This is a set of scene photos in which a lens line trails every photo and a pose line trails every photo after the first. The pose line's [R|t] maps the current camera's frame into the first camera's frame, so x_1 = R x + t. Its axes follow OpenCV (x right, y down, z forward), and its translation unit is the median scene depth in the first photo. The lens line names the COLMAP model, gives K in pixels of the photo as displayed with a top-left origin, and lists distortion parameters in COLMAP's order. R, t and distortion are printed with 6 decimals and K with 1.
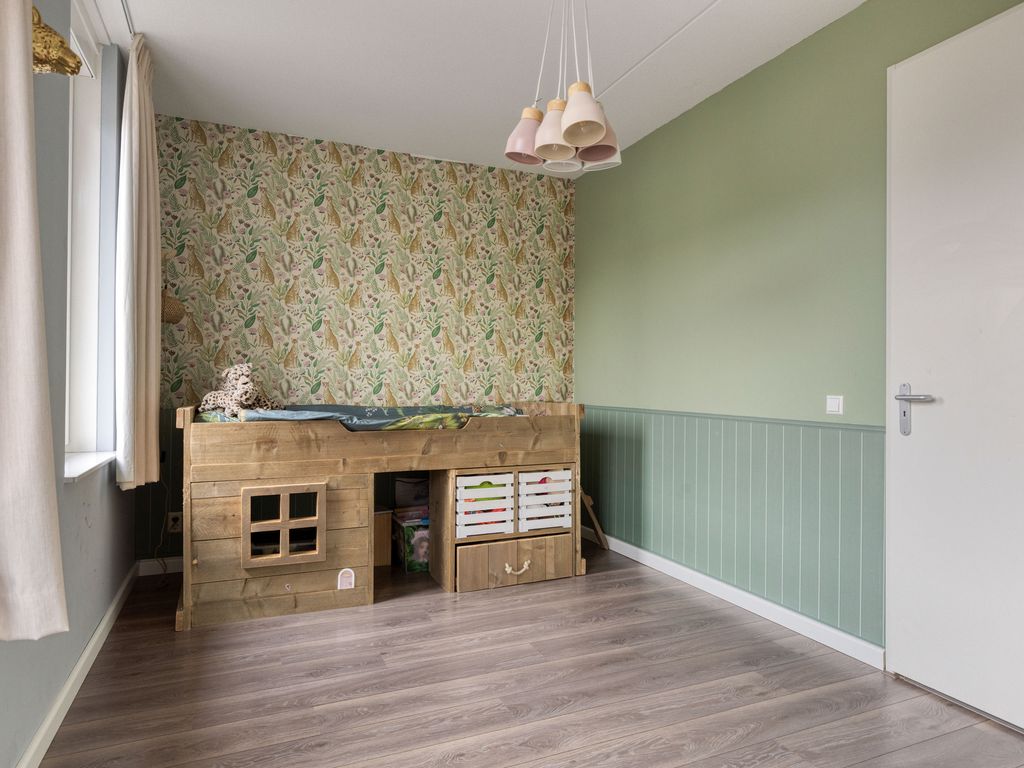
lens RADIAL K [[629.9, 0, 512.9], [0, 629.9, 383.6], [0, 0, 1]] dist [0.006544, 0.001628]
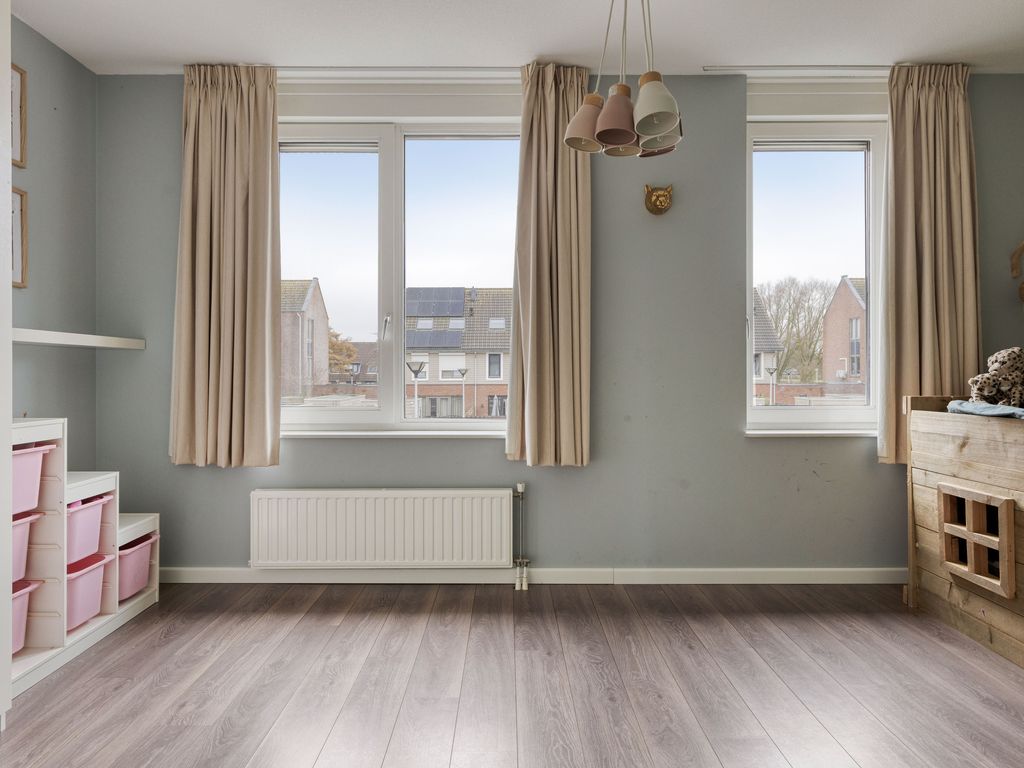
lens RADIAL K [[629.9, 0, 511.9], [0, 629.9, 380.7], [0, 0, 1]] dist [0.006544, 0.001628]
pose [[-0.389975, 0.001699, -0.920824, 0.694093], [-0.002174, 0.999994, 0.002765, 0.011867], [0.920823, 0.003080, -0.389969, 0.779421]]
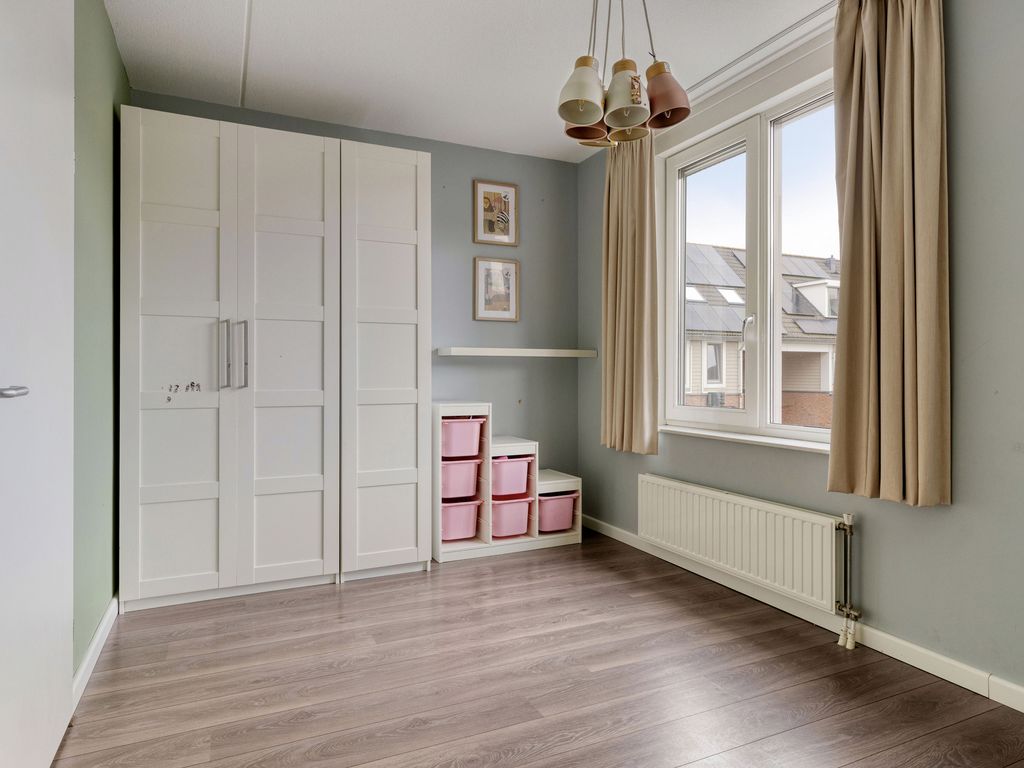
lens RADIAL K [[629.9, 0, 511.3], [0, 629.9, 380.5], [0, 0, 1]] dist [0.006544, 0.001628]
pose [[-0.999652, -0.011952, -0.023524, 0.169402], [-0.012128, 0.999899, 0.007356, 0.007945], [0.023434, 0.007638, -0.999696, 1.230538]]
